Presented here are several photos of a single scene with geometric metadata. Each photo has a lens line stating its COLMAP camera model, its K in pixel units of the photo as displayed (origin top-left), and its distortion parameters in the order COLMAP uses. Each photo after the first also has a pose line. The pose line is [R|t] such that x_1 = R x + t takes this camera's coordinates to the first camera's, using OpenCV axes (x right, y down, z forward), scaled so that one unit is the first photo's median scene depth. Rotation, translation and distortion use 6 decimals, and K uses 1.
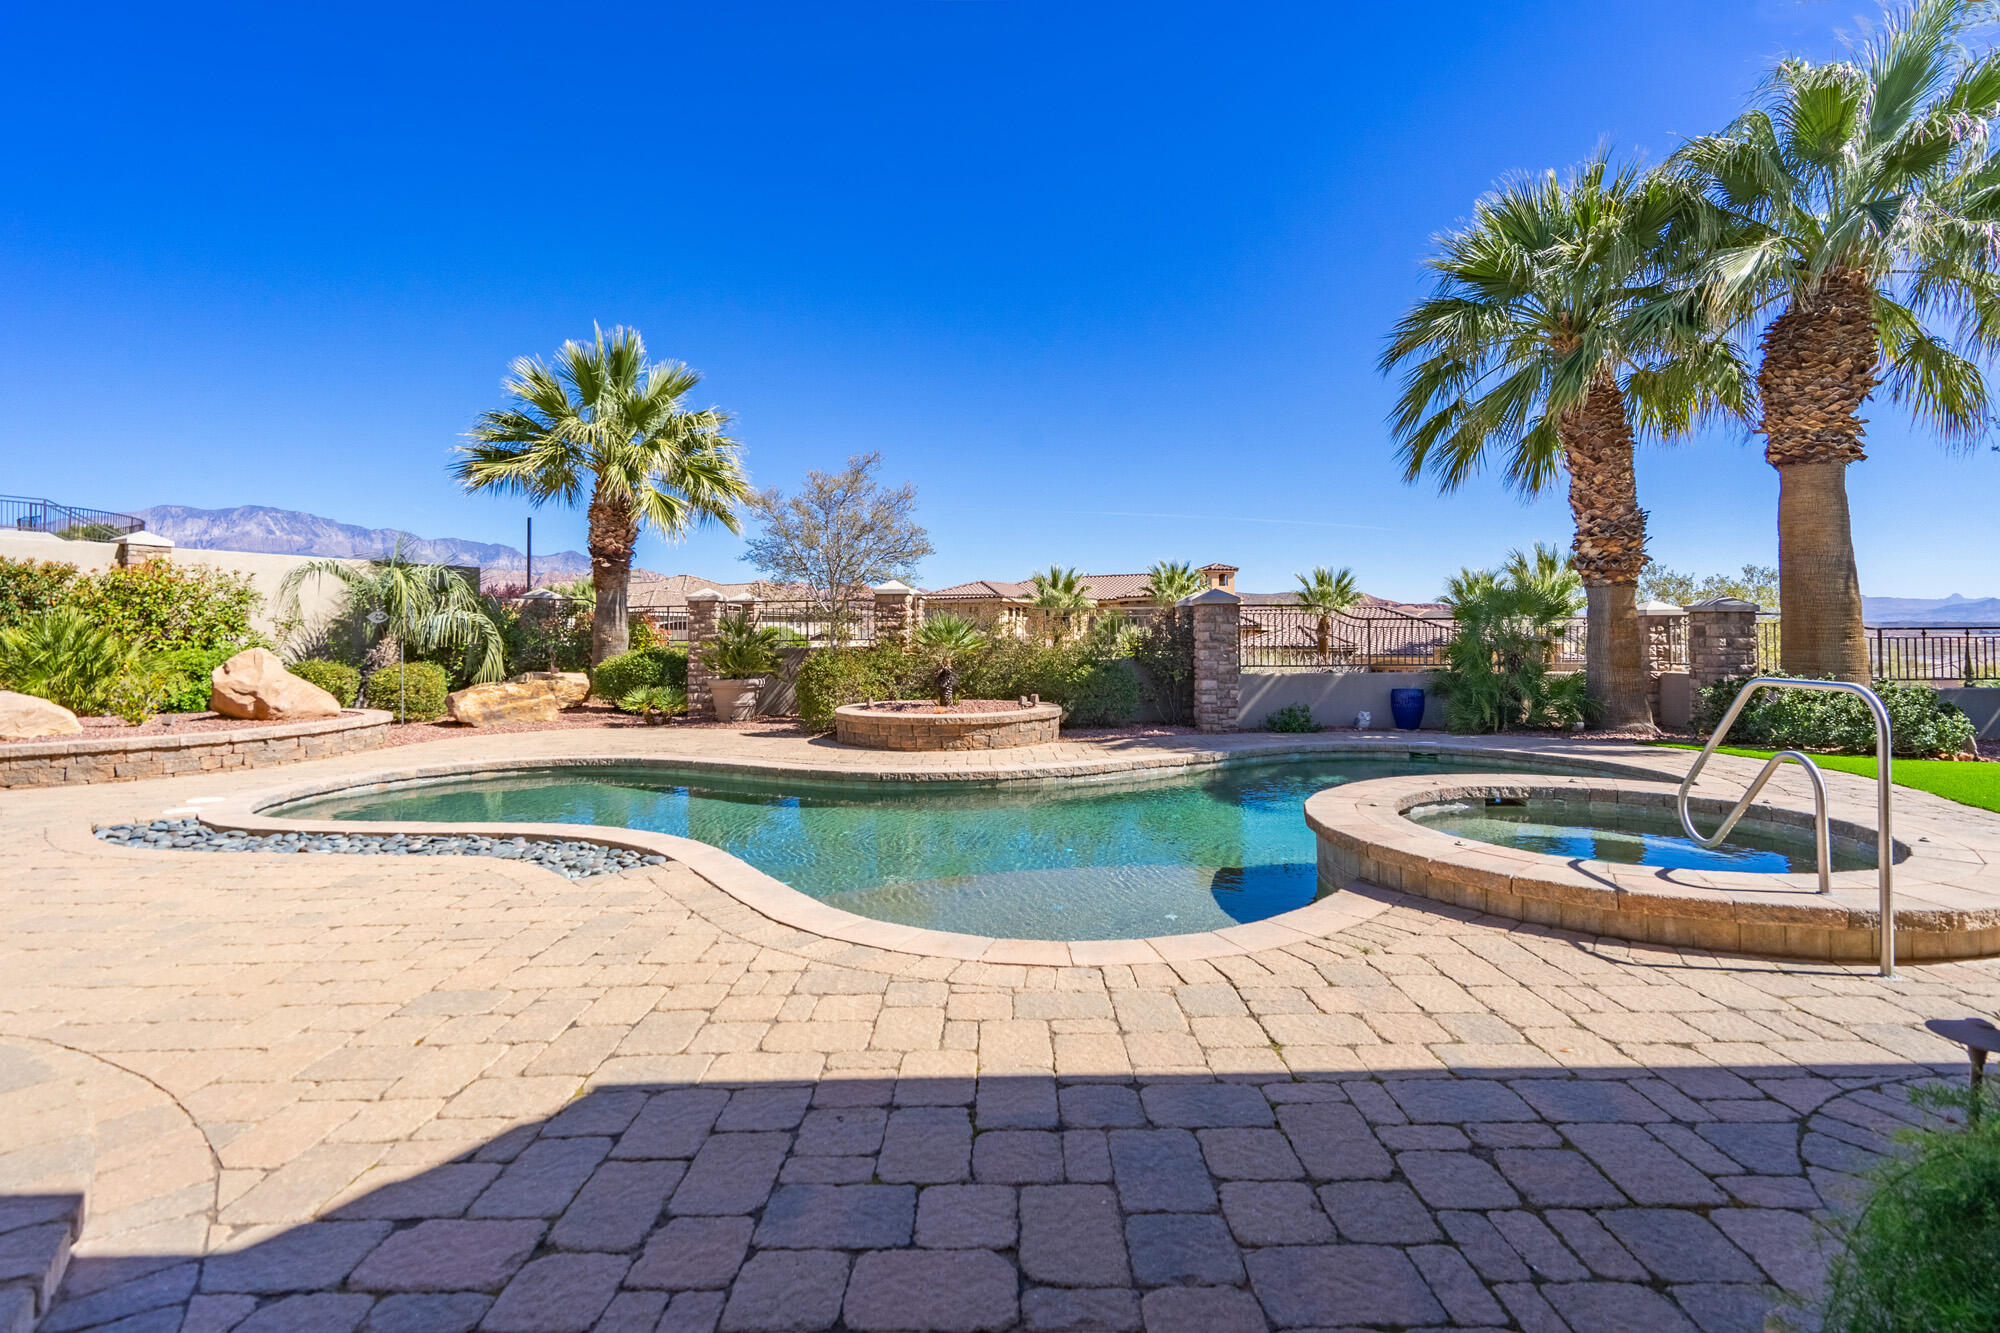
lens RADIAL K [[917.9, 0, 998.0], [0, 917.9, 622.1], [0, 0, 1]] dist [-0.000594, 0.000525]
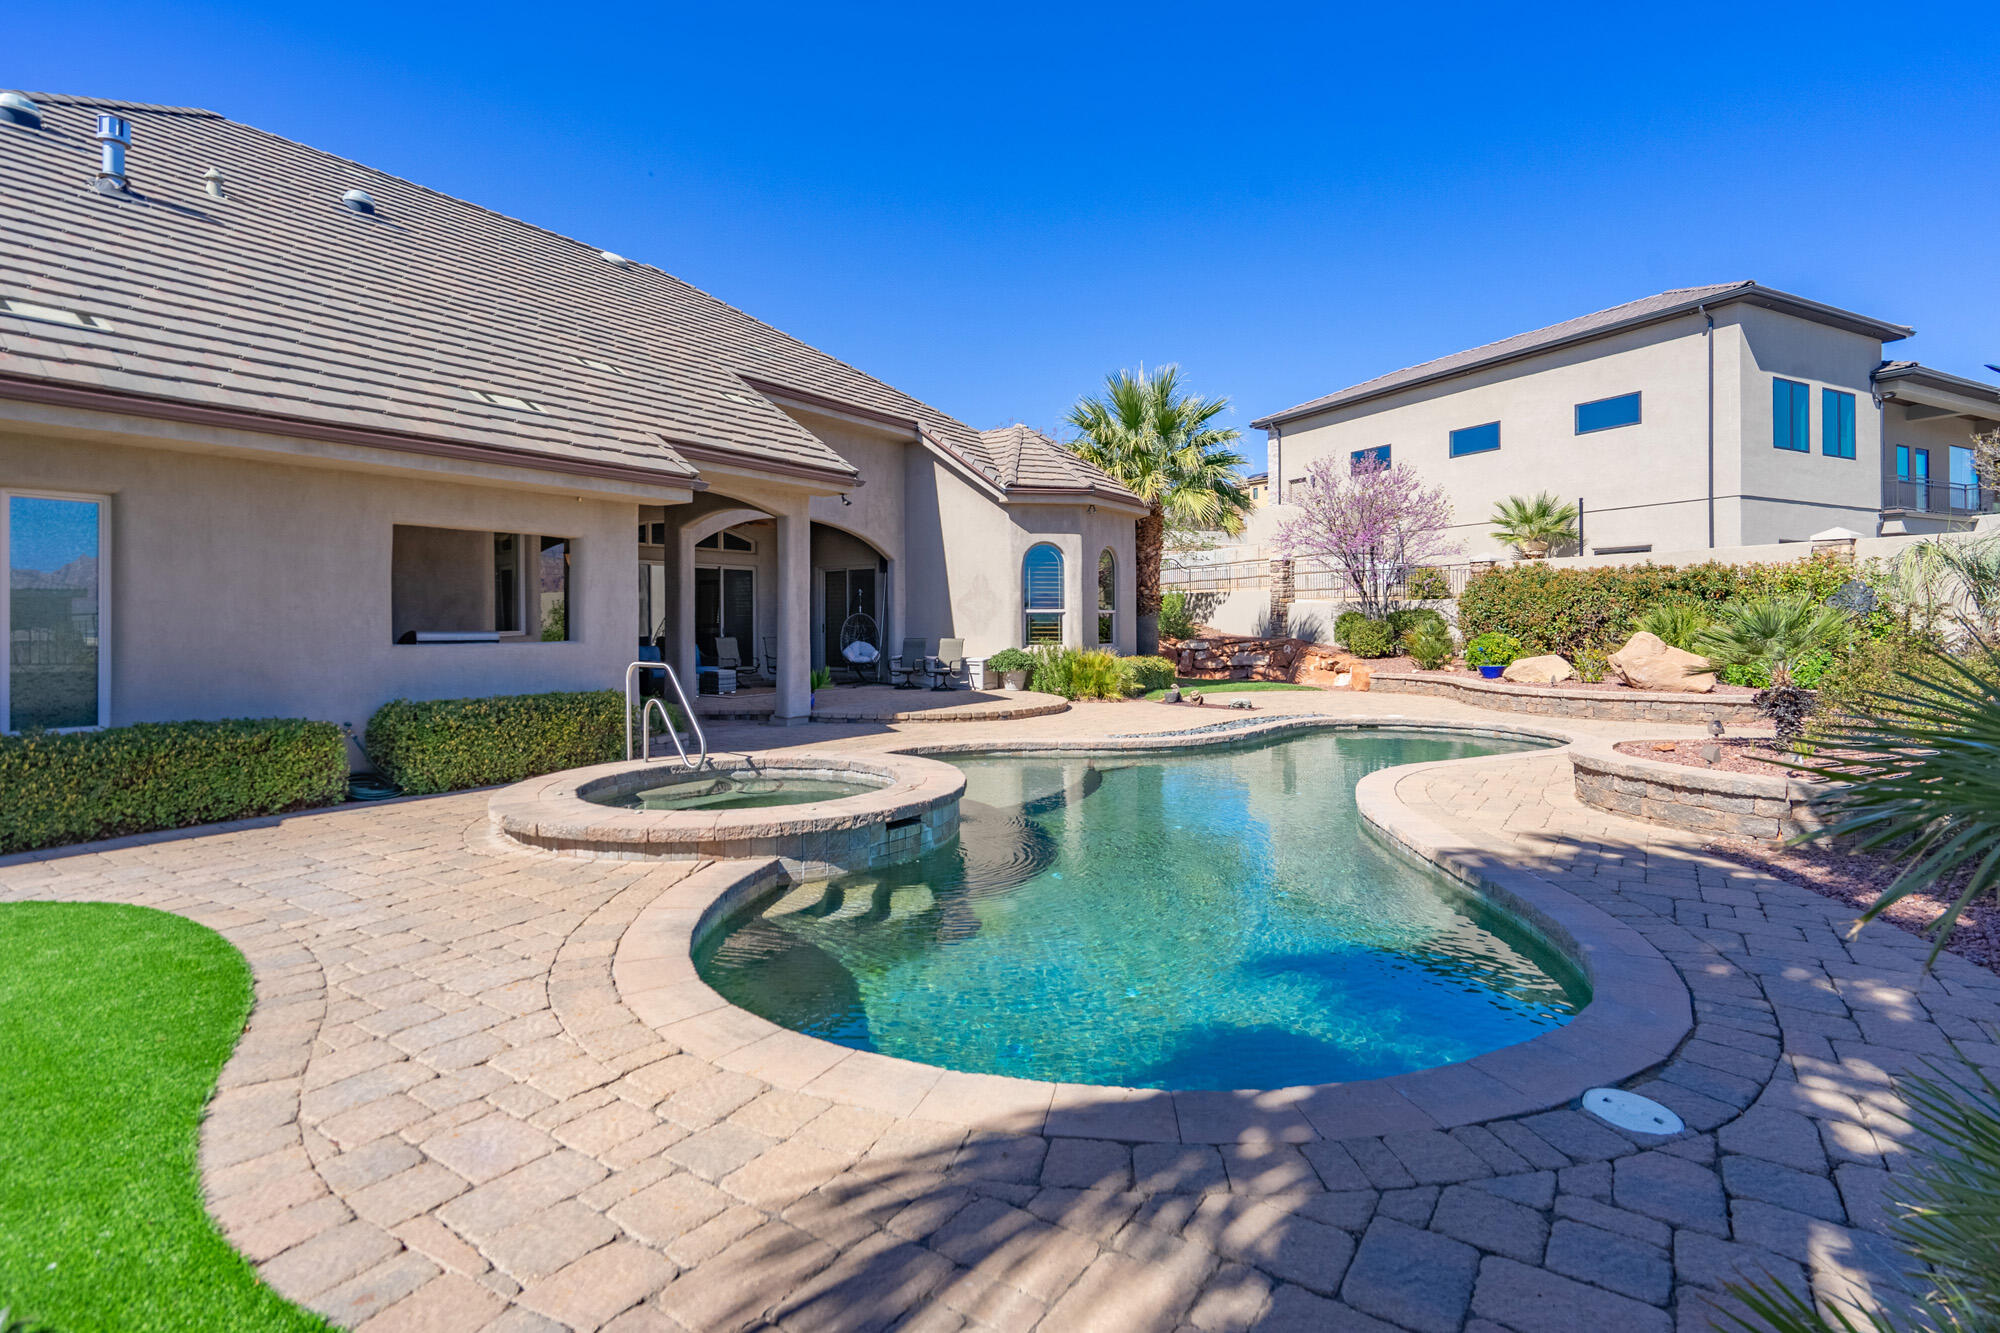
lens RADIAL K [[945.8, 0, 1003.9], [0, 945.8, 619.6], [0, 0, 1]] dist [-0.003189, 0.000123]
pose [[-0.567650, 0.007901, -0.823232, 0.698331], [0.020298, 0.999784, -0.004401, -0.000432], [0.823019, -0.019208, -0.567688, 0.922559]]
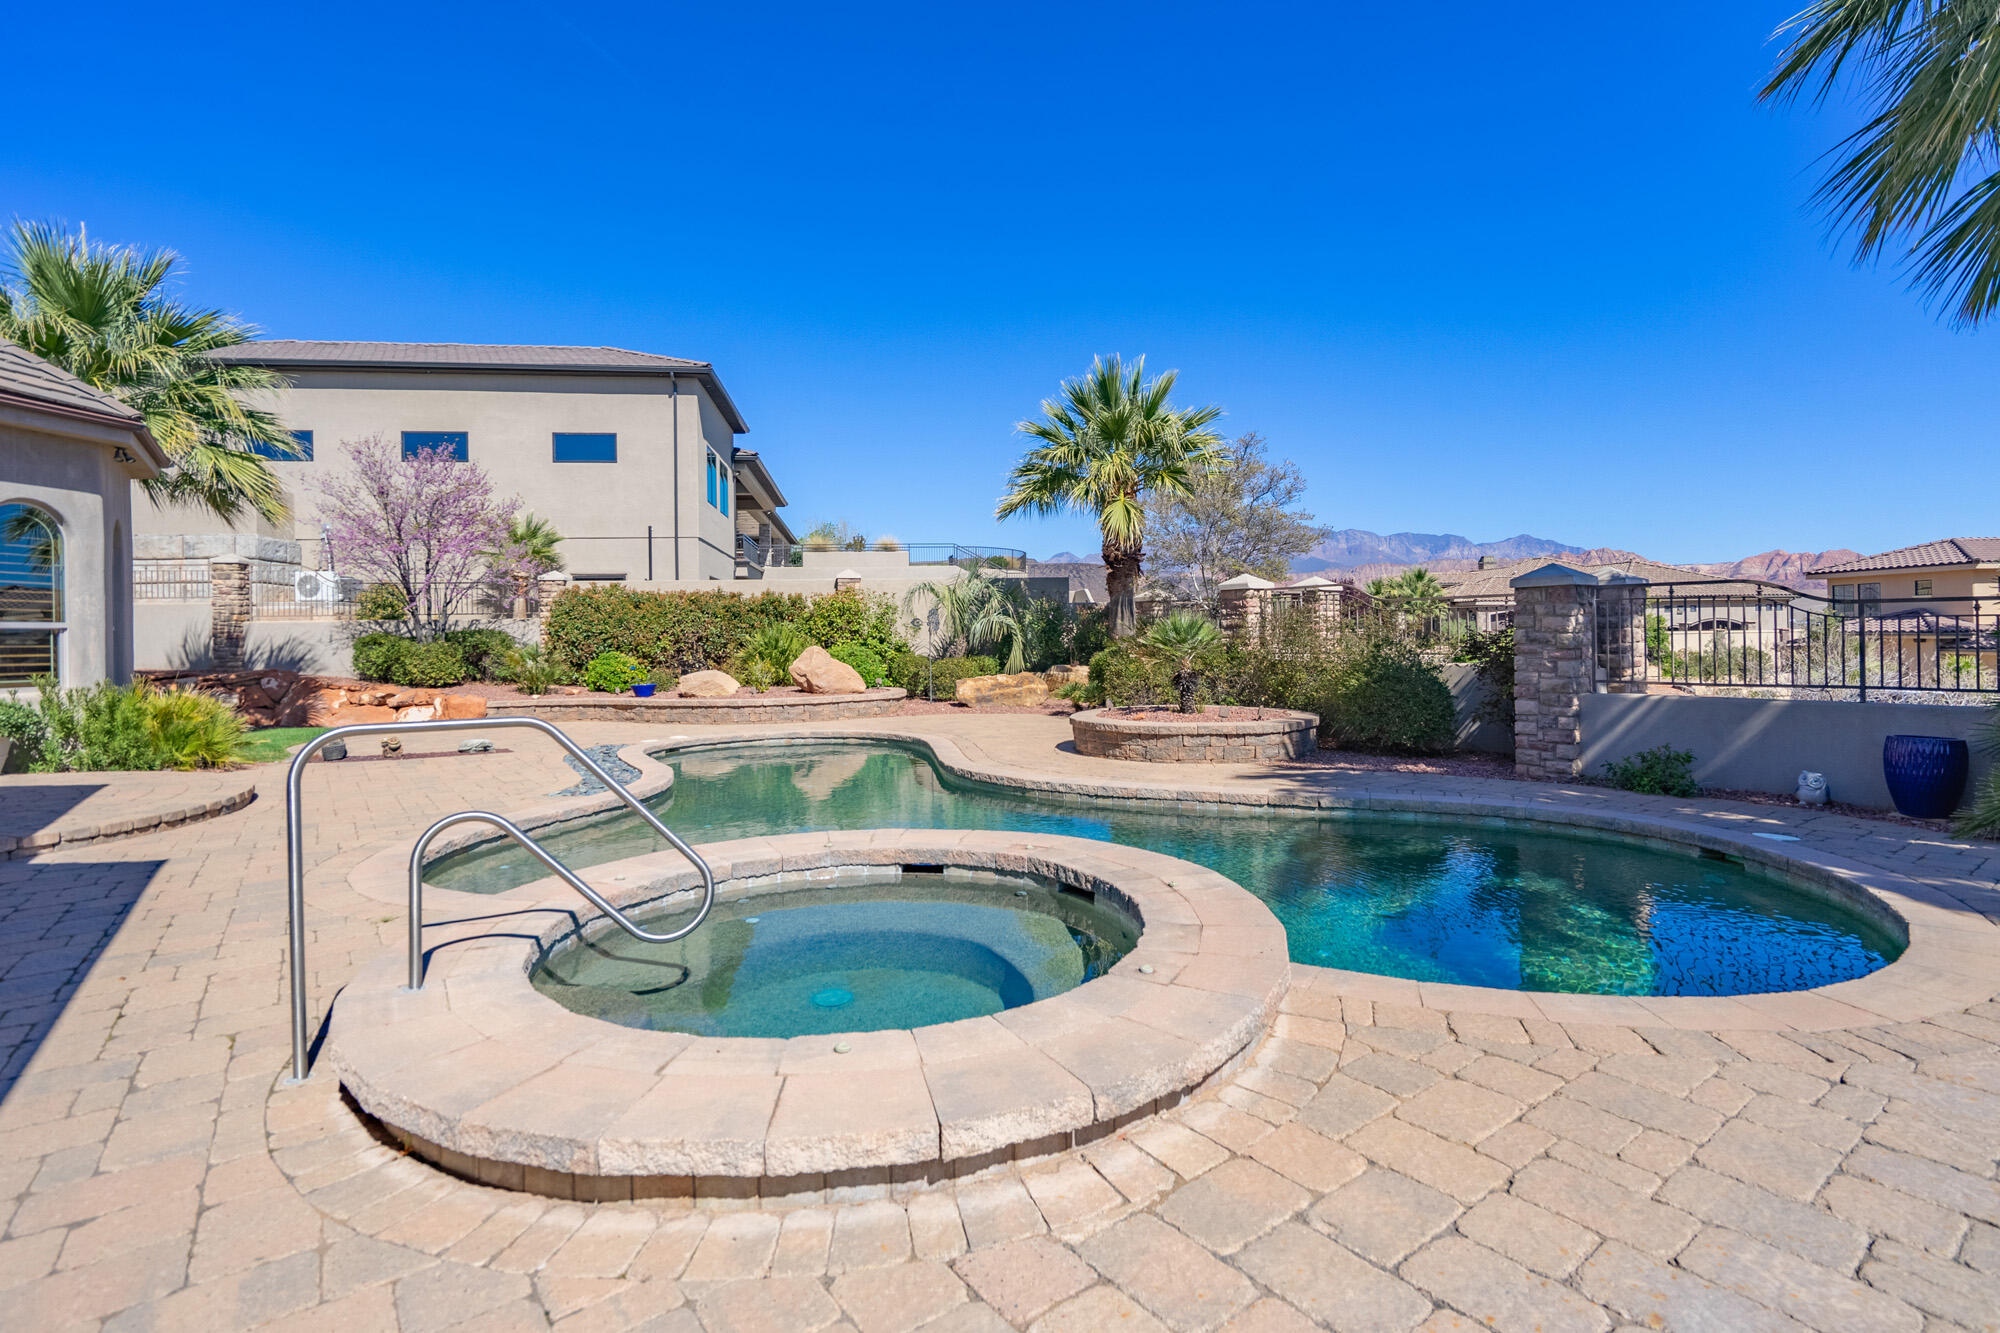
lens RADIAL K [[941.4, 0, 1006.2], [0, 941.4, 635.3], [0, 0, 1]] dist [-0.001936, 0.000008]
pose [[0.595042, -0.003388, -0.803687, 0.584381], [0.023010, 0.999653, 0.012822, -0.002119], [0.803365, -0.026123, 0.594914, 0.294943]]
